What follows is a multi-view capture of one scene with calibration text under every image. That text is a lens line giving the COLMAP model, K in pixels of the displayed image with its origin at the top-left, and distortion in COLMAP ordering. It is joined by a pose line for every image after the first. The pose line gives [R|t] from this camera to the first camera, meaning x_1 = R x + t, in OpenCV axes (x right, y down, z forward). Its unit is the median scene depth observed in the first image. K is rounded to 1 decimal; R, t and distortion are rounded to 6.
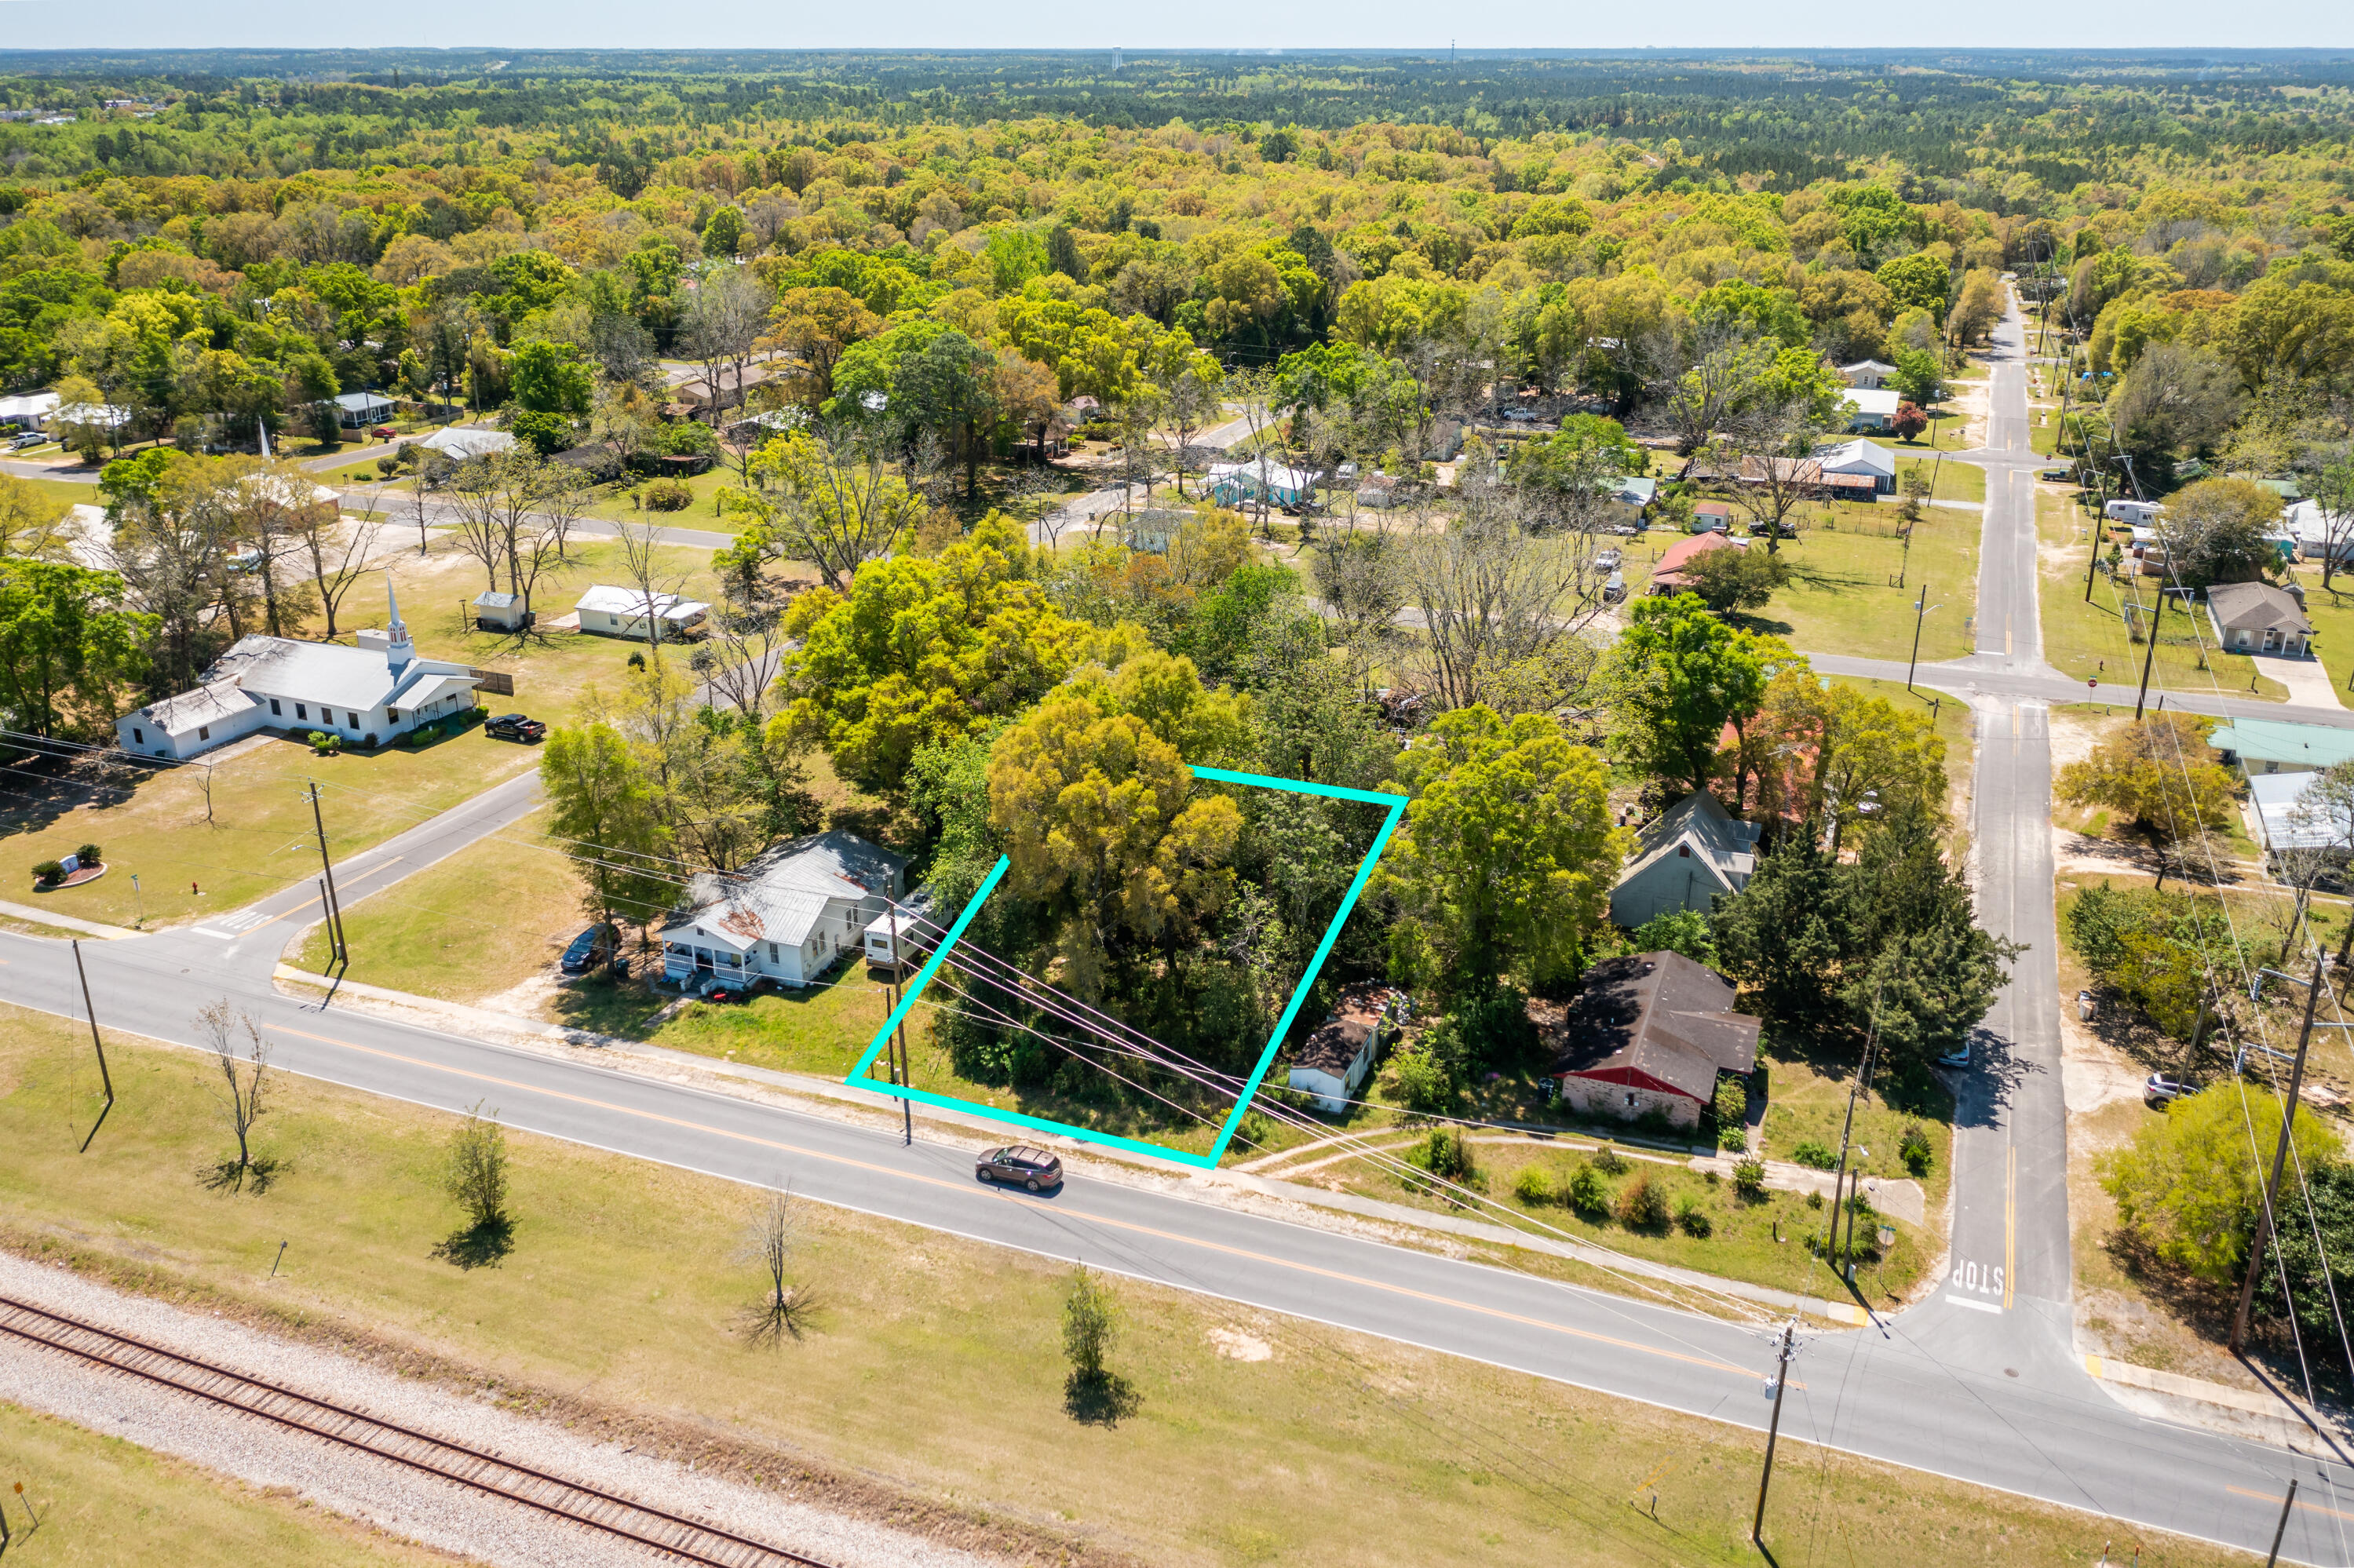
lens RADIAL K [[1875.6, 0, 1177.0], [0, 1875.6, 784.0], [0, 0, 1]] dist [-0.007213, 0.003609]
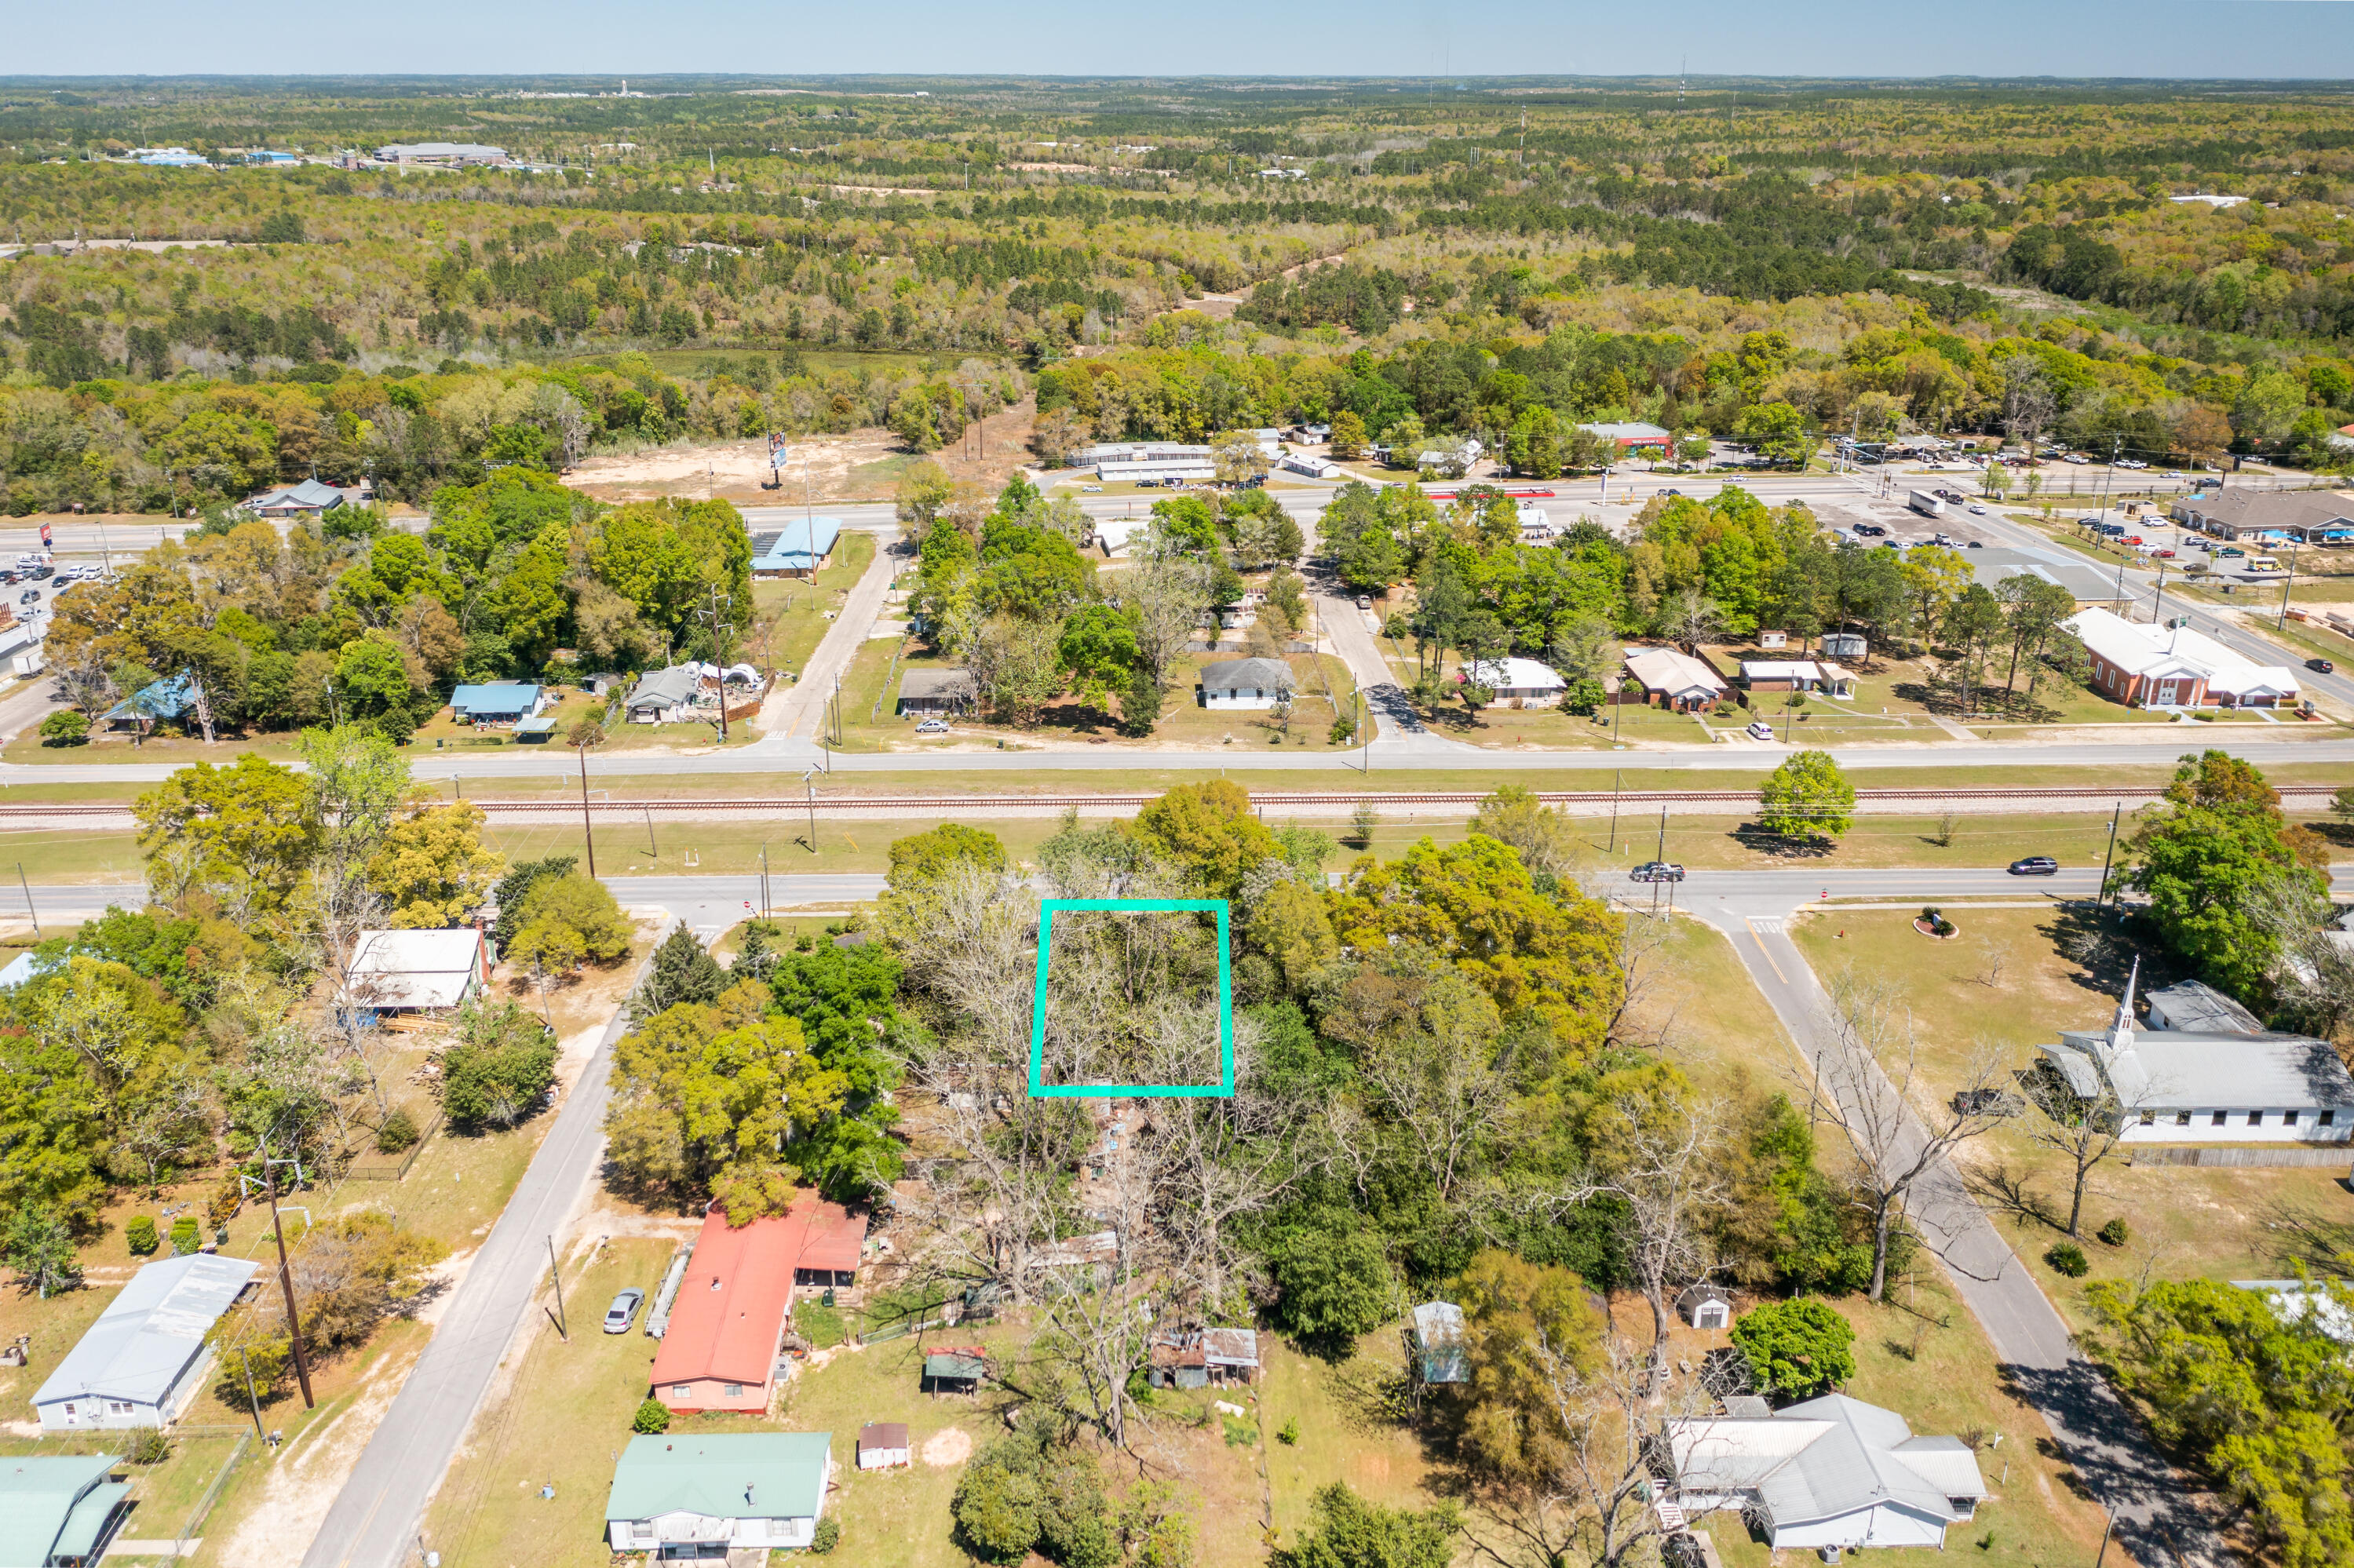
lens RADIAL K [[1847.9, 0, 1214.7], [0, 1847.9, 779.0], [0, 0, 1]] dist [0.001592, 0.003299]
pose [[-0.916898, 0.140884, -0.373431, 0.483310], [-0.148072, 0.748787, 0.646060, -0.973545], [0.370640, 0.647665, -0.665700, 1.855580]]
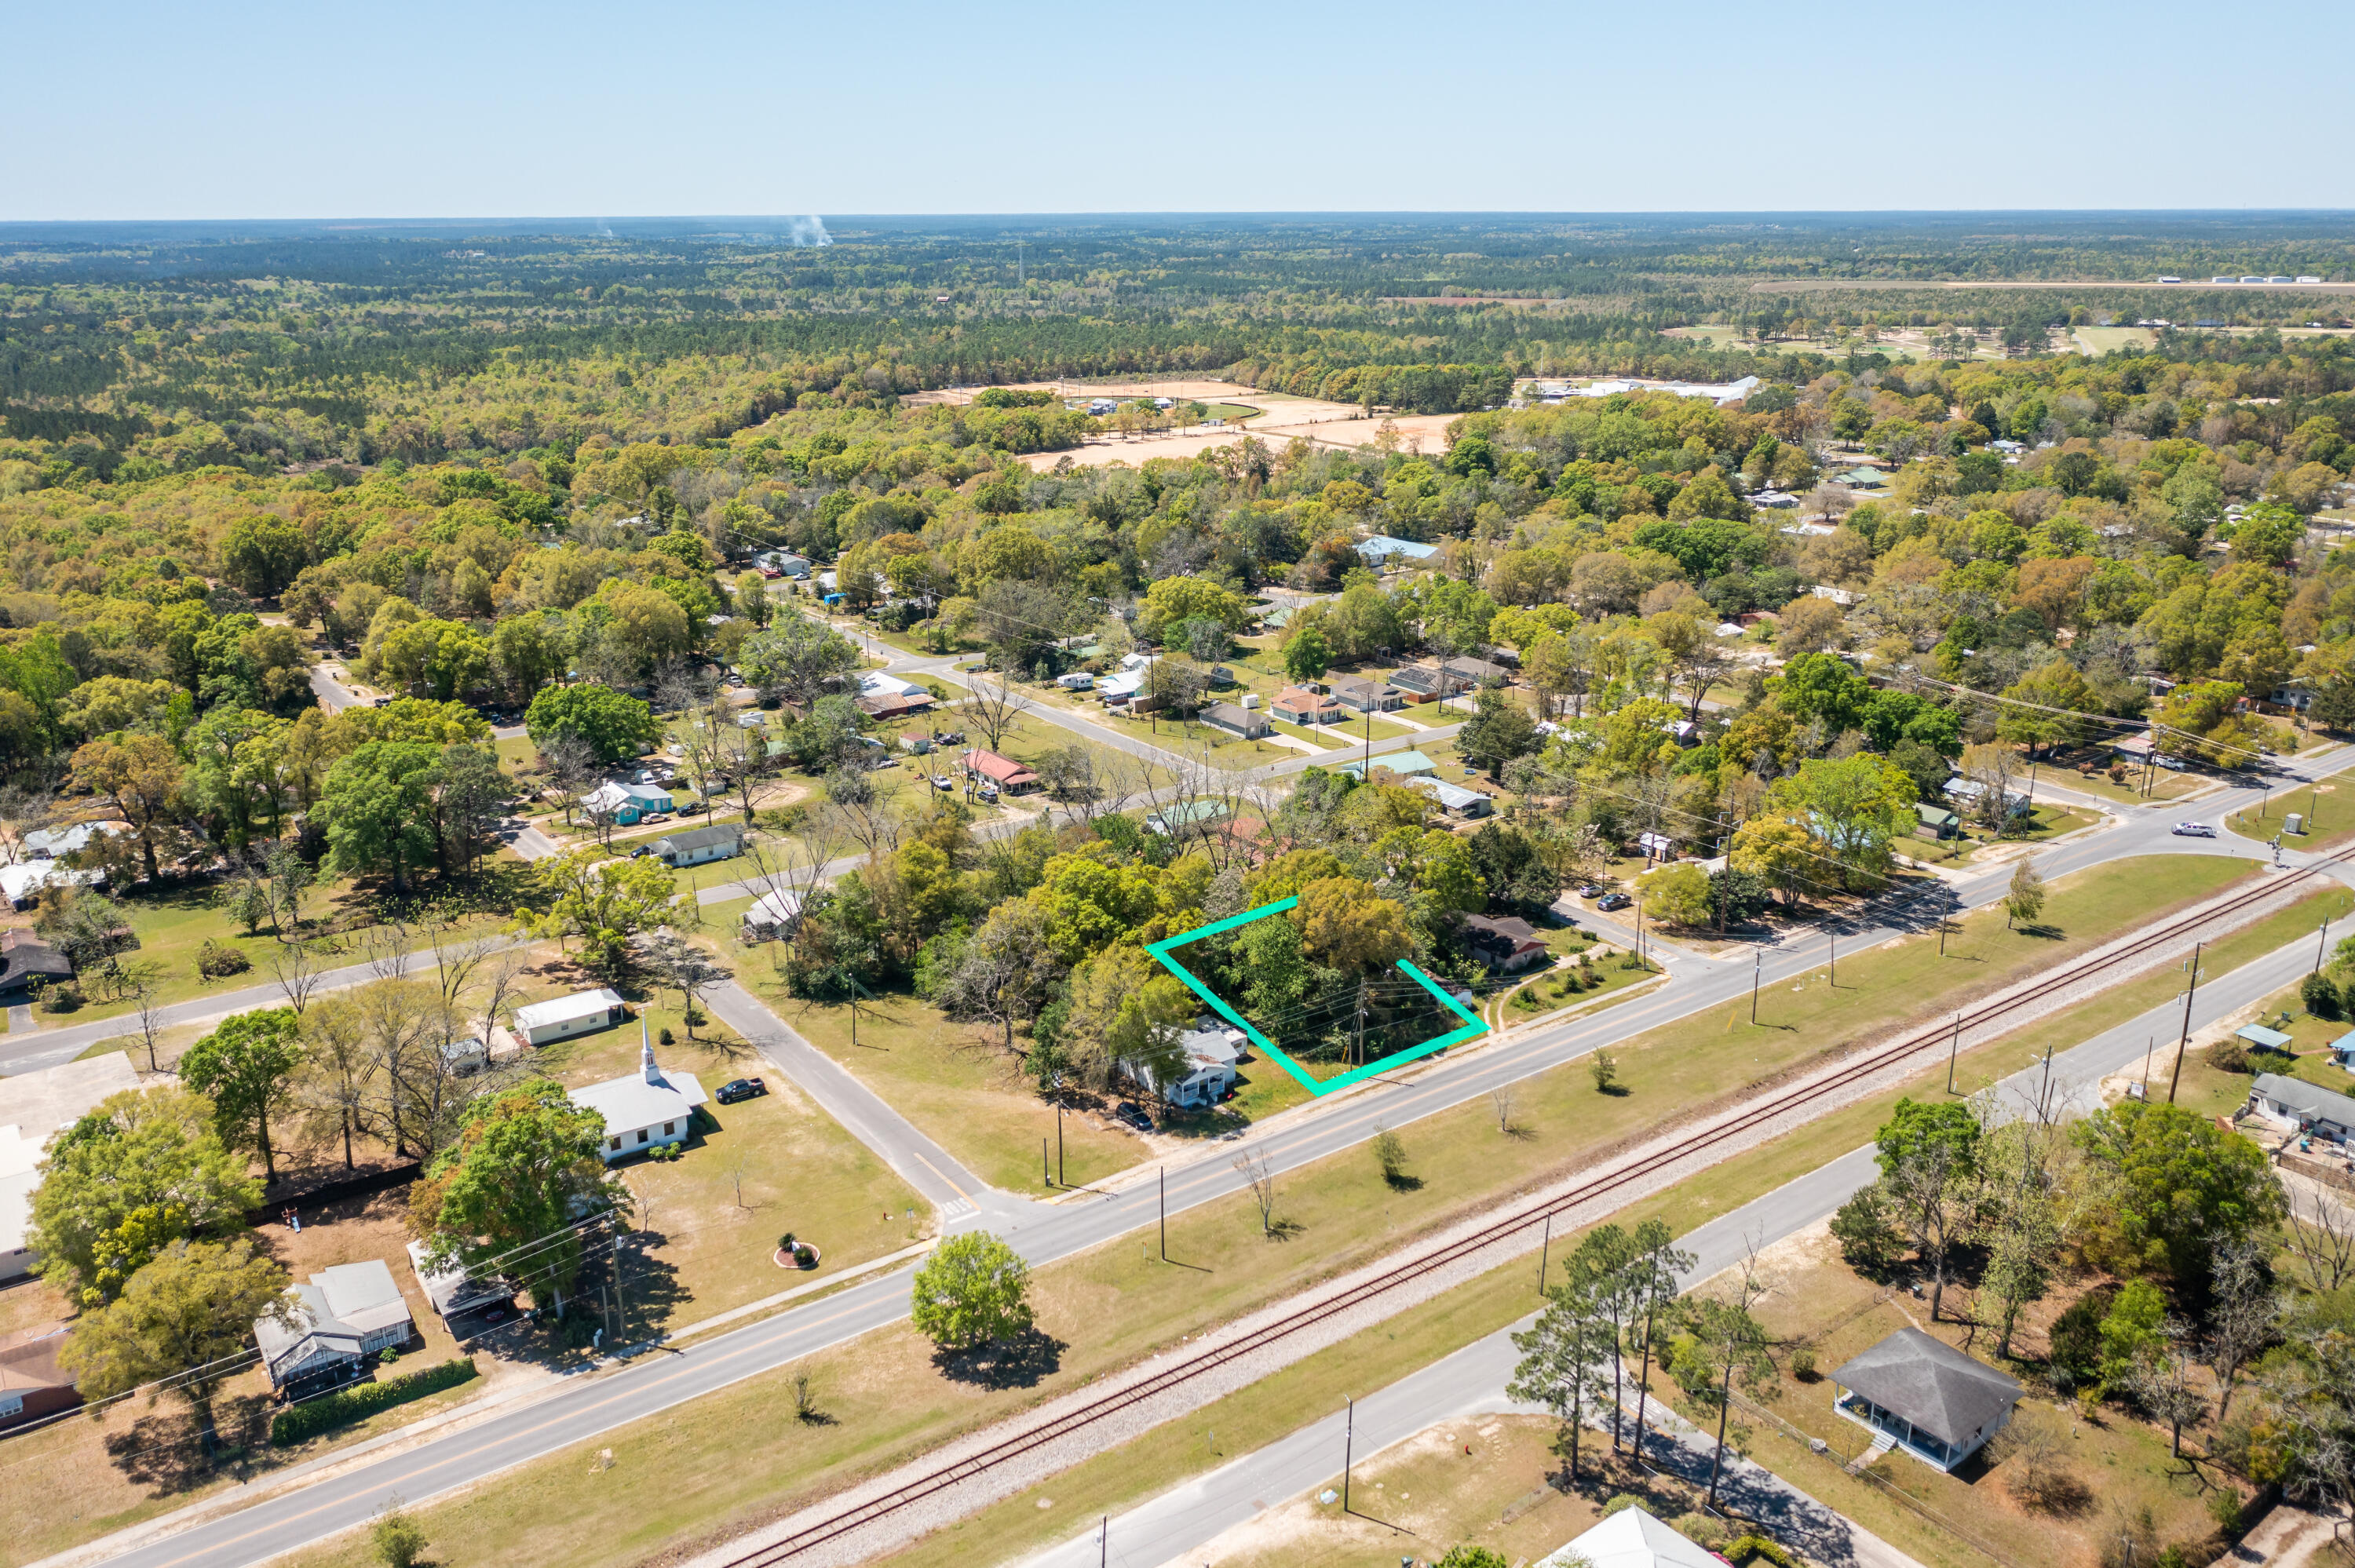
lens RADIAL K [[1858.3, 0, 1174.5], [0, 1858.3, 737.6], [0, 0, 1]] dist [-0.007455, 0.005397]
pose [[0.530690, -0.234001, 0.814623, -1.618898], [0.315446, 0.946616, 0.066417, -0.346264], [-0.786677, 0.221723, 0.576175, -0.085725]]
